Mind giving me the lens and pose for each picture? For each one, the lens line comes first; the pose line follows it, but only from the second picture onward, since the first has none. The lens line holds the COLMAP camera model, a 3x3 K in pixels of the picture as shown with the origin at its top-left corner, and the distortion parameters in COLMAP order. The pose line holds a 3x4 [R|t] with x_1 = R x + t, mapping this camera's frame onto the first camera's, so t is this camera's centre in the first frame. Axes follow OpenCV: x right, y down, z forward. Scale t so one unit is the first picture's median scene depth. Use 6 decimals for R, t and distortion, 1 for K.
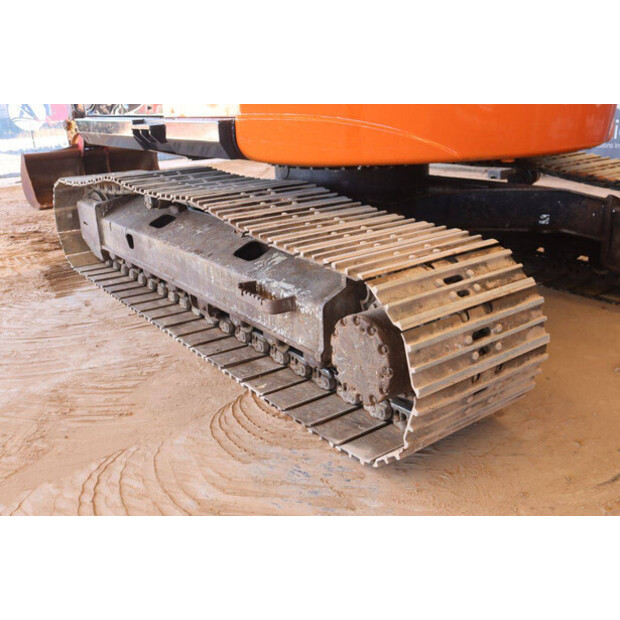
lens RADIAL K [[585.5, 0, 310.0], [0, 585.5, 310.0], [0, 0, 1]] dist [-0.074423, 0.020259]
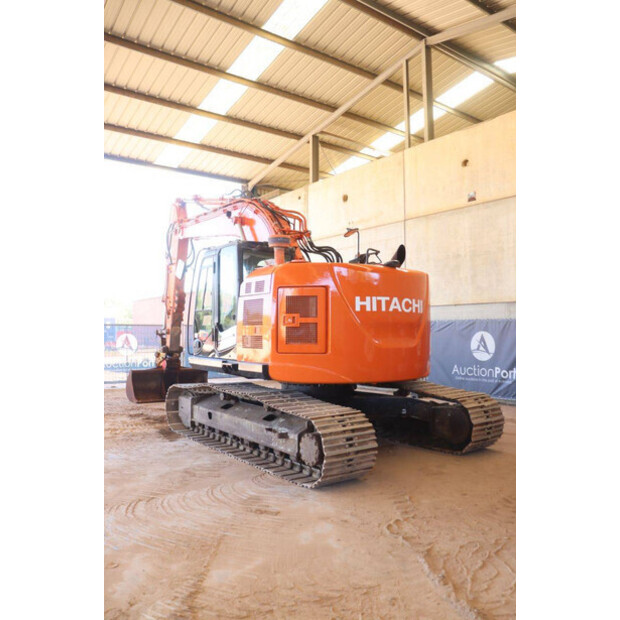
lens RADIAL K [[585.5, 0, 310.0], [0, 585.5, 310.0], [0, 0, 1]] dist [-0.074423, 0.020259]
pose [[0.999218, 0.039163, -0.005369, 0.059603], [-0.038363, 0.927979, -0.370652, 0.390047], [-0.009533, 0.370568, 0.928756, -1.450849]]
